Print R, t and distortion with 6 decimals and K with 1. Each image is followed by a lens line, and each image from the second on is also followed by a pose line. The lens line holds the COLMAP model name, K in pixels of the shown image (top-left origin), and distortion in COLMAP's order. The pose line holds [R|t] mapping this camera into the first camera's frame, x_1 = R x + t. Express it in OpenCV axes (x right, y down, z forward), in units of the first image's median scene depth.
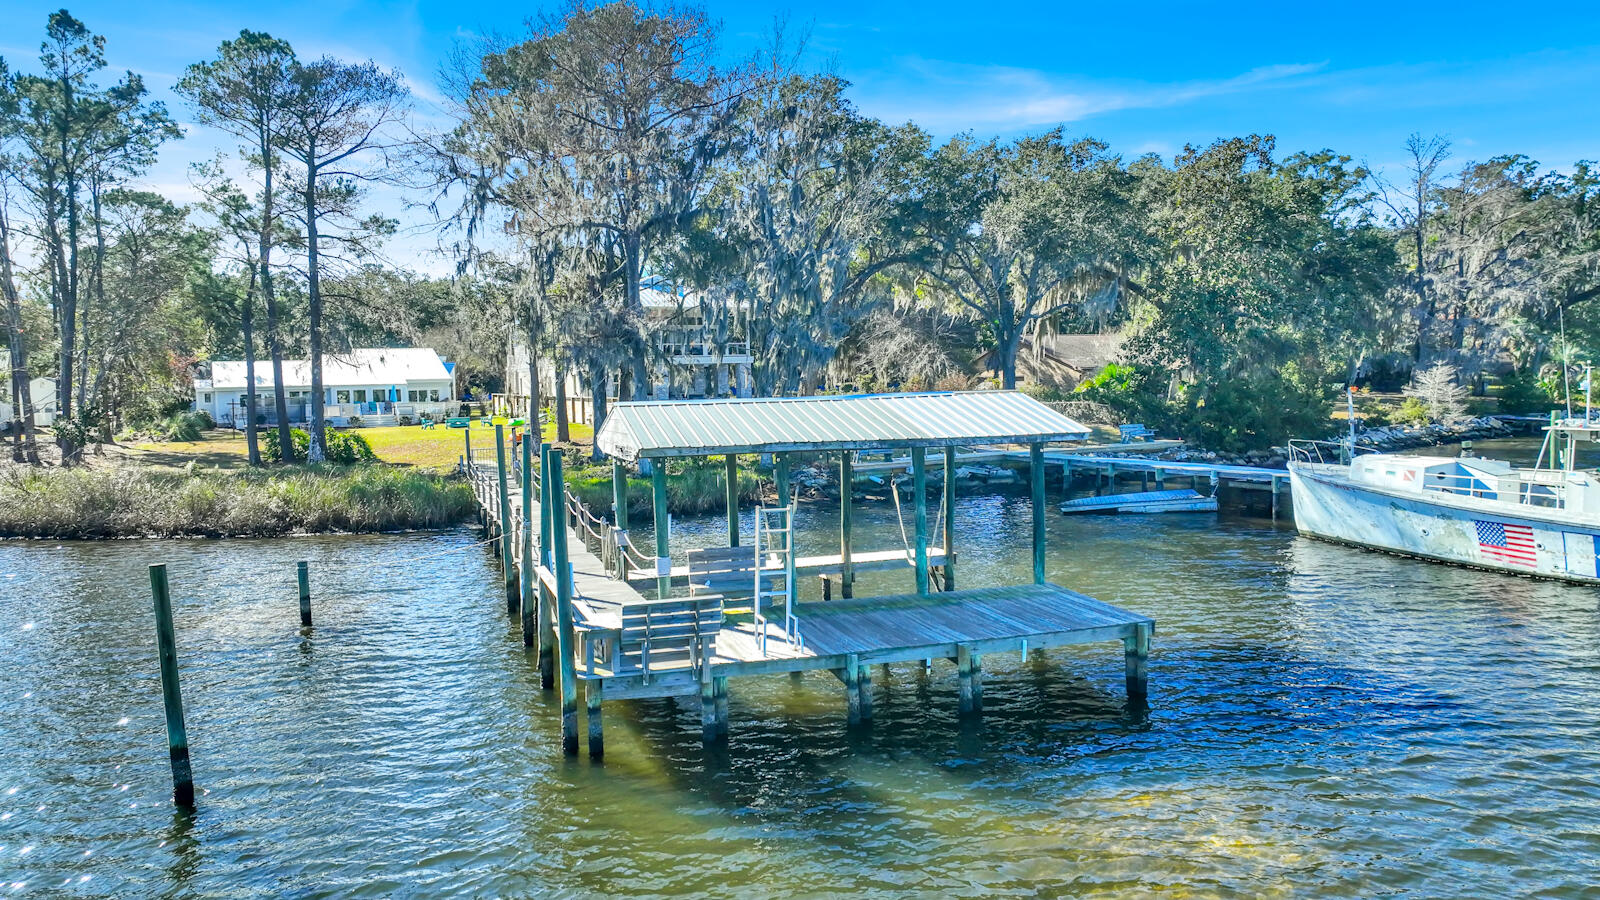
lens RADIAL K [[1131.6, 0, 800.0], [0, 1131.6, 450.0], [0, 0, 1]] dist [0.007769, 0.007560]
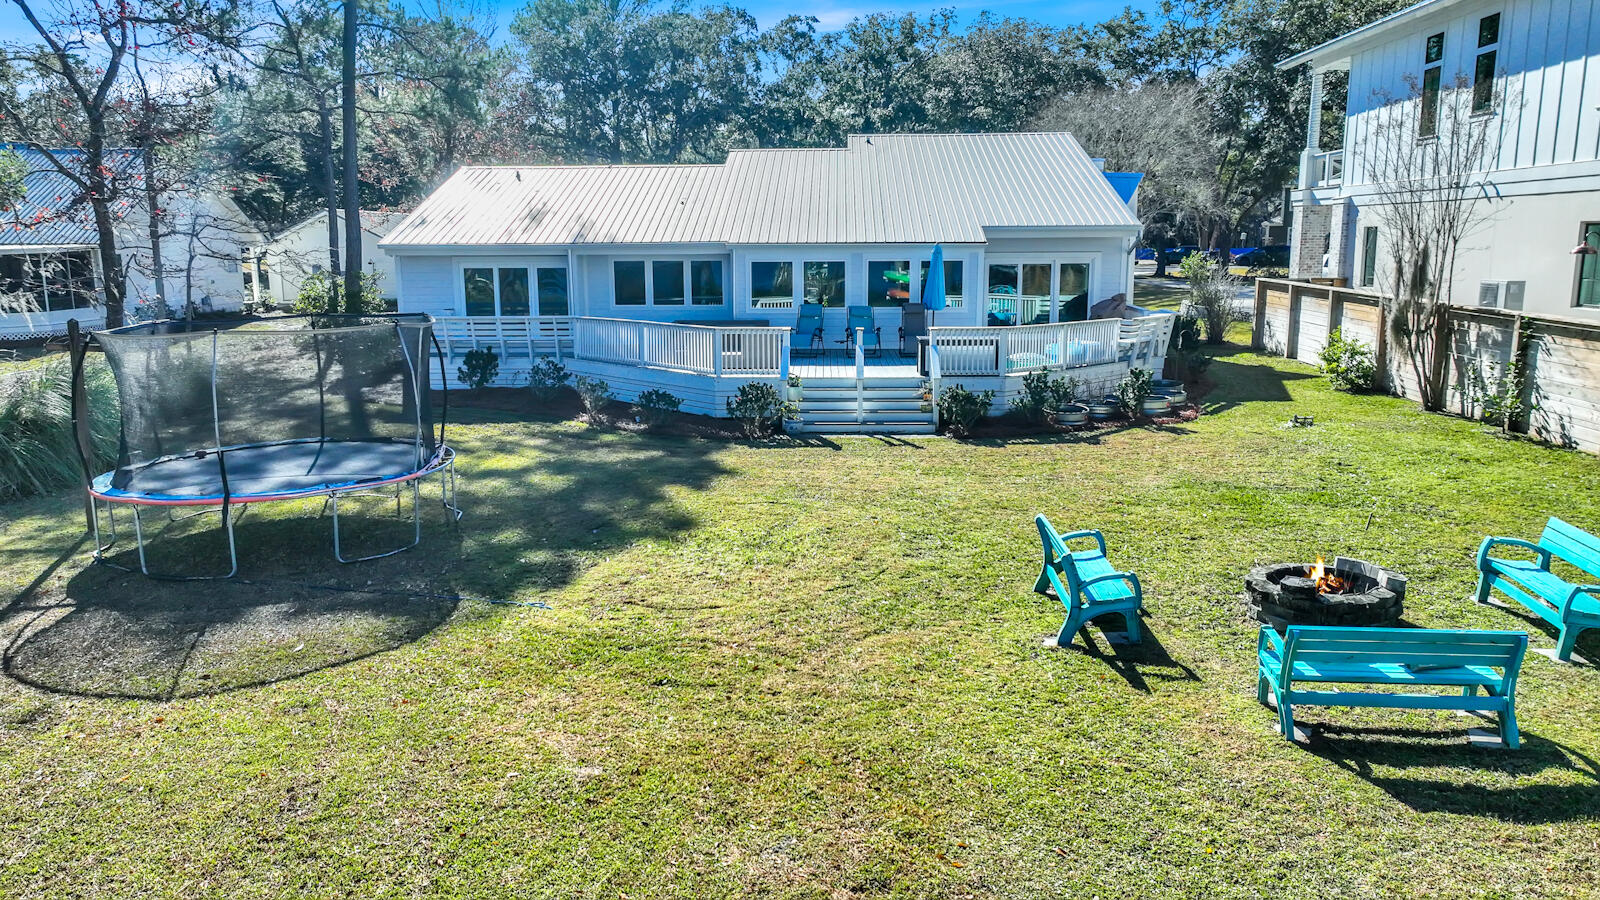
lens RADIAL K [[1131.6, 0, 800.0], [0, 1131.6, 450.0], [0, 0, 1]] dist [0.007769, 0.007560]
pose [[0.874930, 0.104420, -0.472858, -0.246120], [-0.040922, 0.988925, 0.142663, -0.044876], [0.482518, -0.105470, 0.869513, 0.720087]]
